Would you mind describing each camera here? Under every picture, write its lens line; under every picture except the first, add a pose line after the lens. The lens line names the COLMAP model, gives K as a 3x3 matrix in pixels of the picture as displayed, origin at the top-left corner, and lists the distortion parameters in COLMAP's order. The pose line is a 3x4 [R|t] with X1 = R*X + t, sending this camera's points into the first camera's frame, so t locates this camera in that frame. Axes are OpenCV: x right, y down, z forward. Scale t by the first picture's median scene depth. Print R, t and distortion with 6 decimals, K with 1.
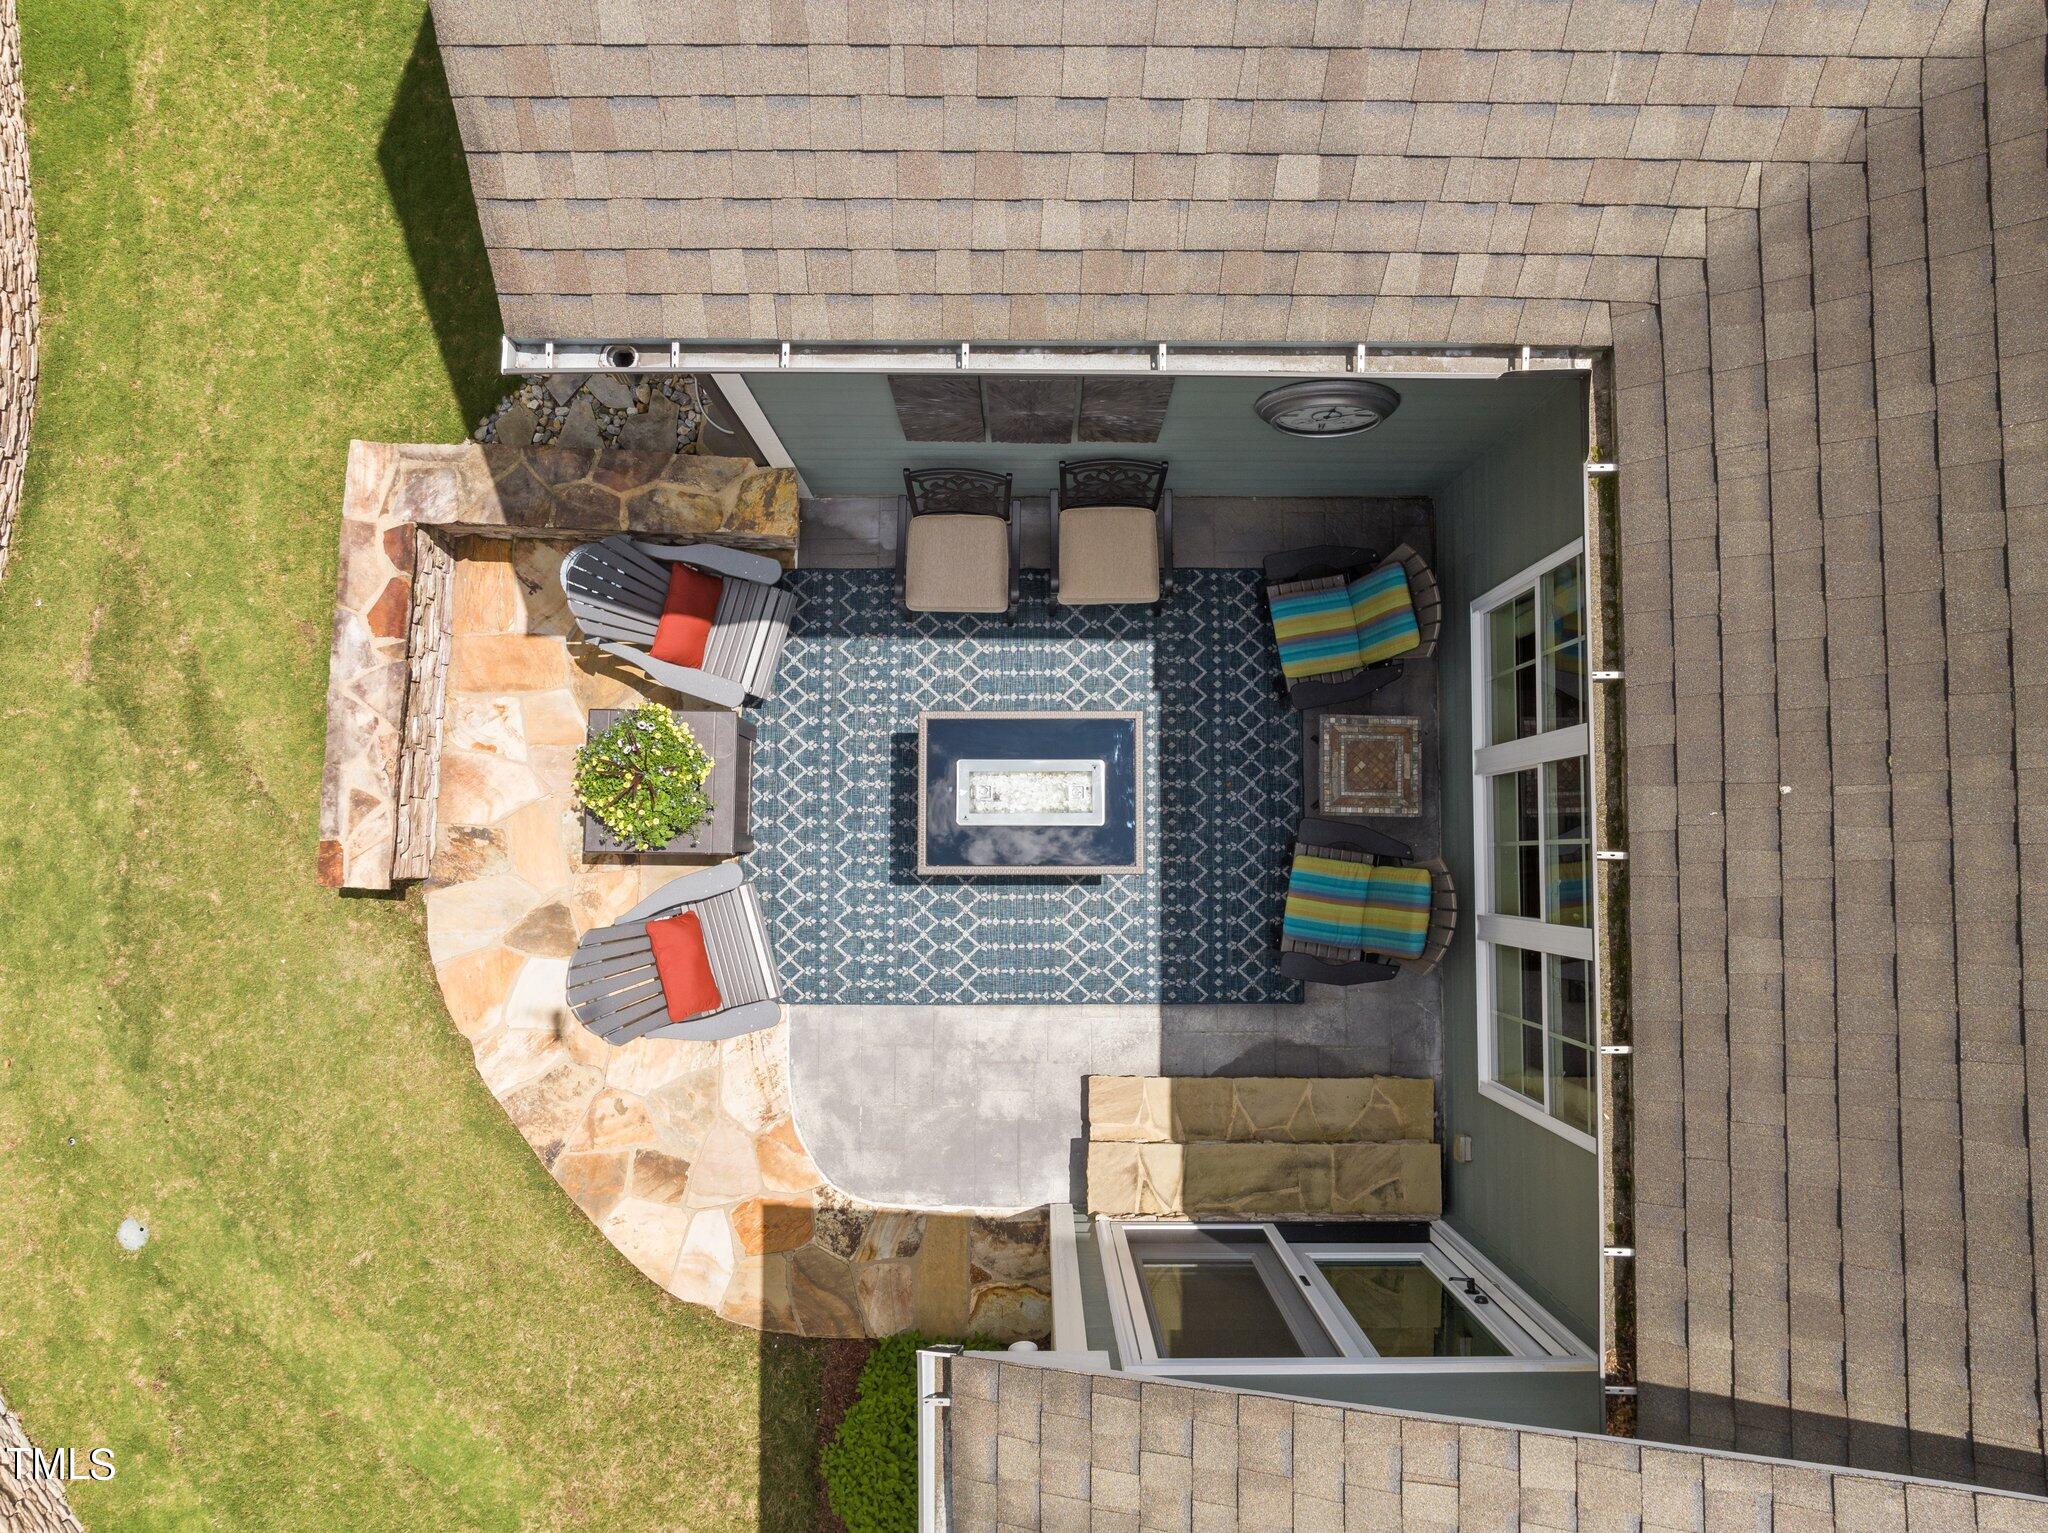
lens RADIAL K [[1440.2, 0, 1031.3], [0, 1440.2, 771.7], [0, 0, 1]] dist [-0.020507, -0.033280]
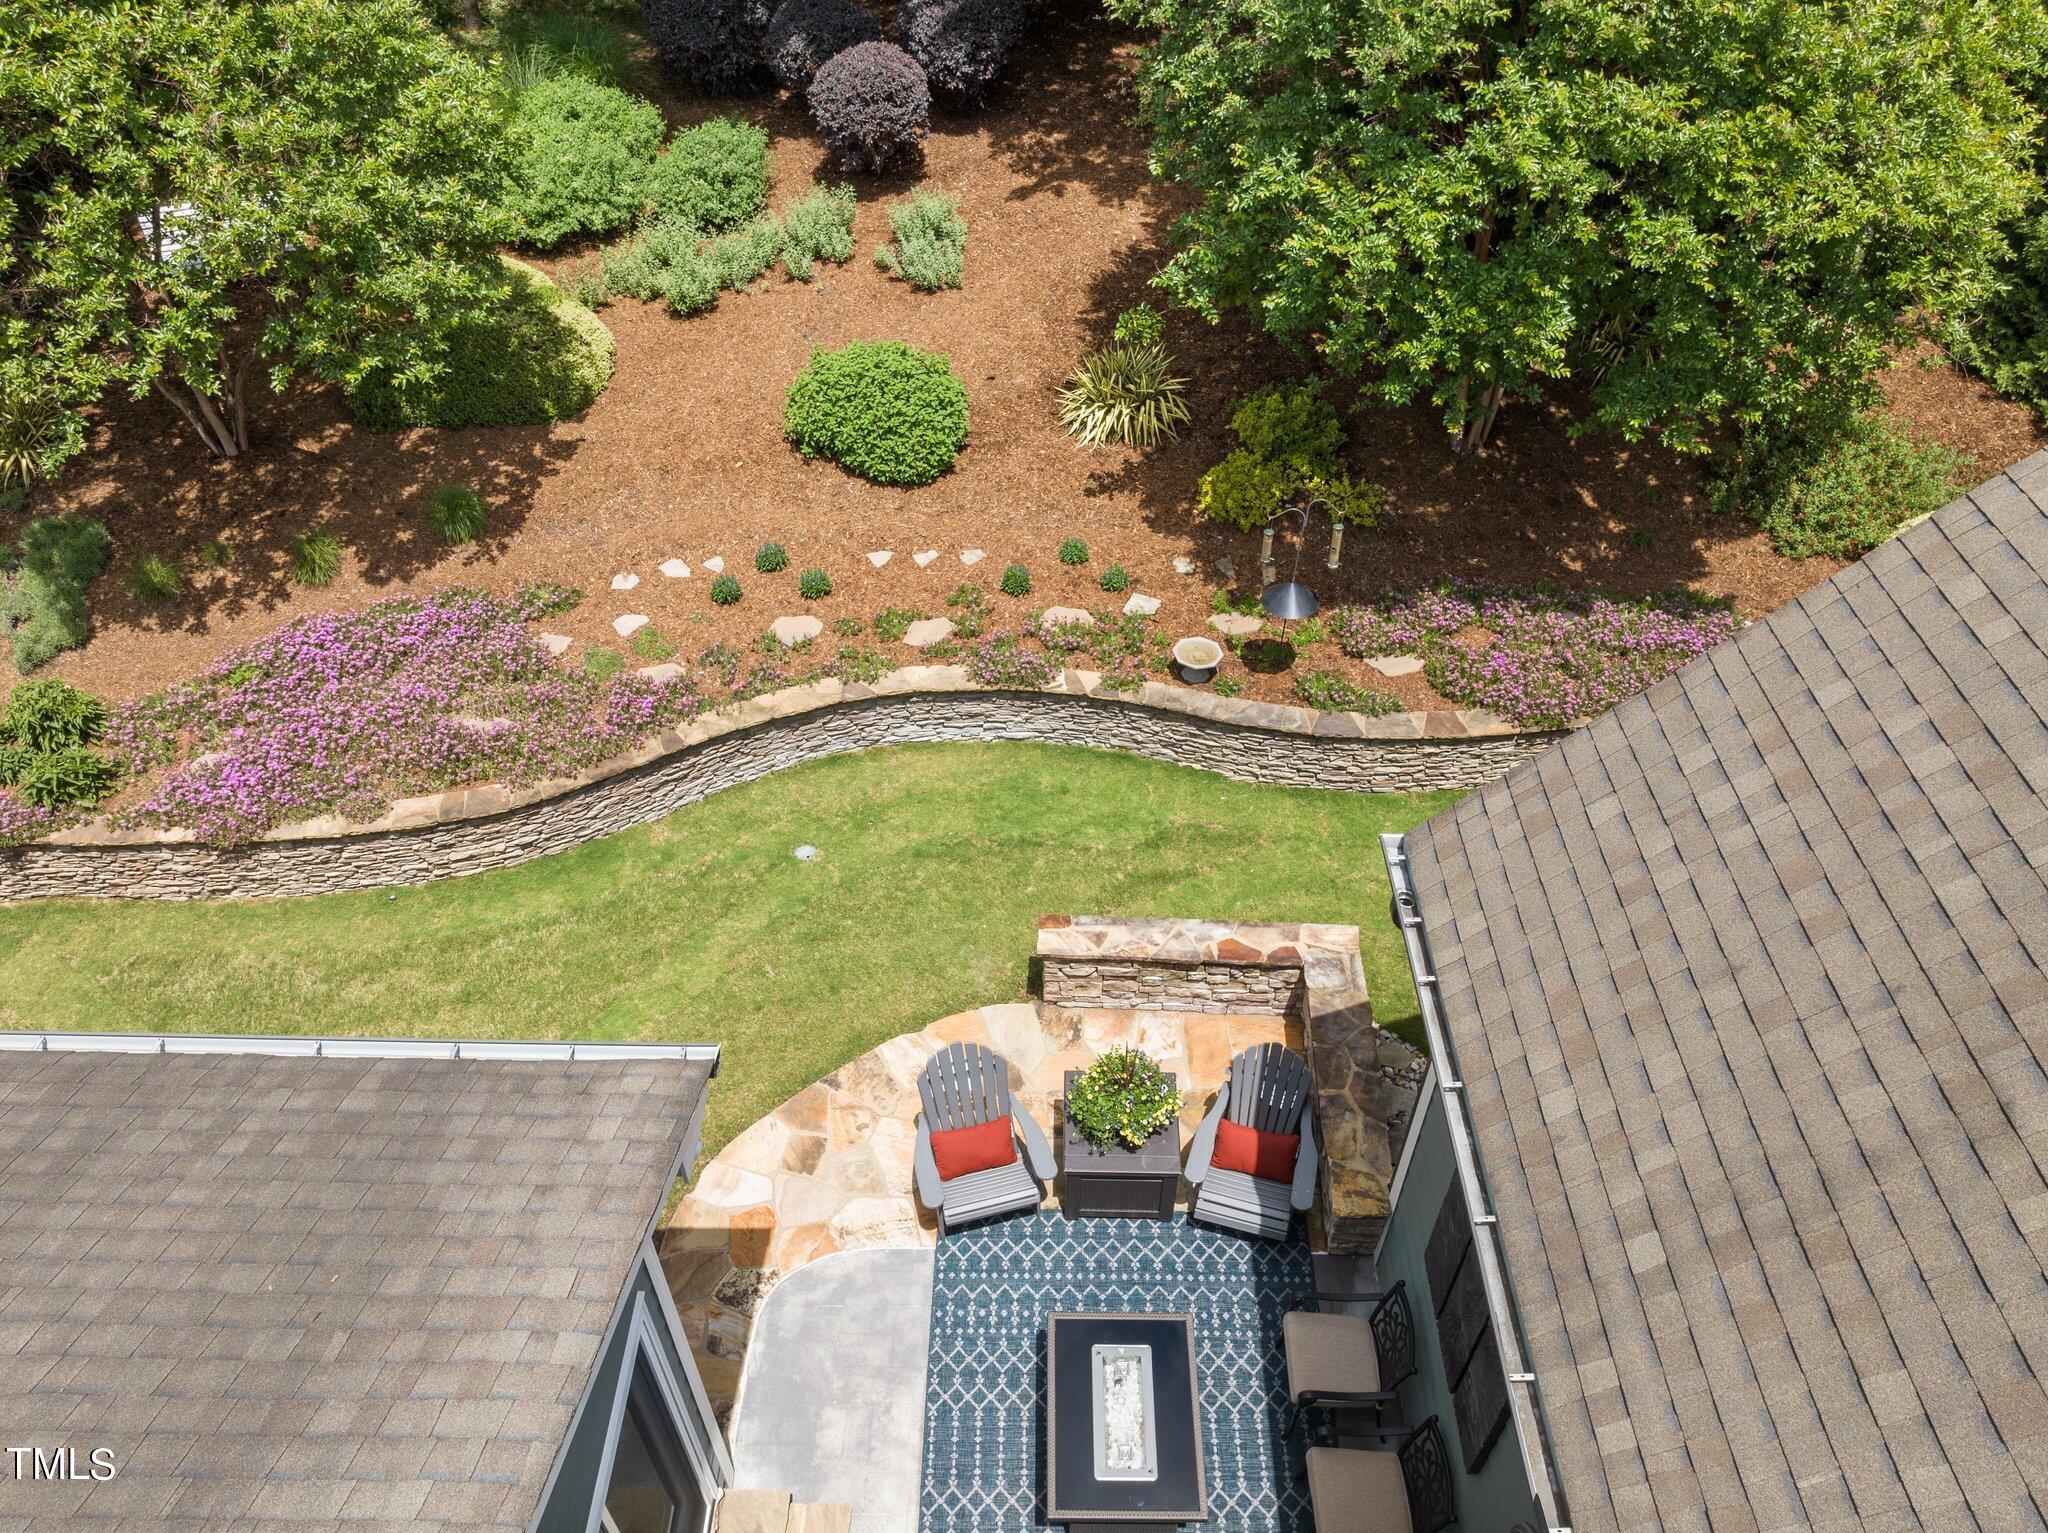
lens RADIAL K [[1444.5, 0, 1024.0], [0, 1444.5, 766.5], [0, 0, 1]] dist [-0.003079, -0.078868]
pose [[-0.012231, 0.663570, -0.748014, 0.450782], [-0.997862, 0.039932, 0.051739, 0.013023], [0.064202, 0.747048, 0.661663, -0.068936]]
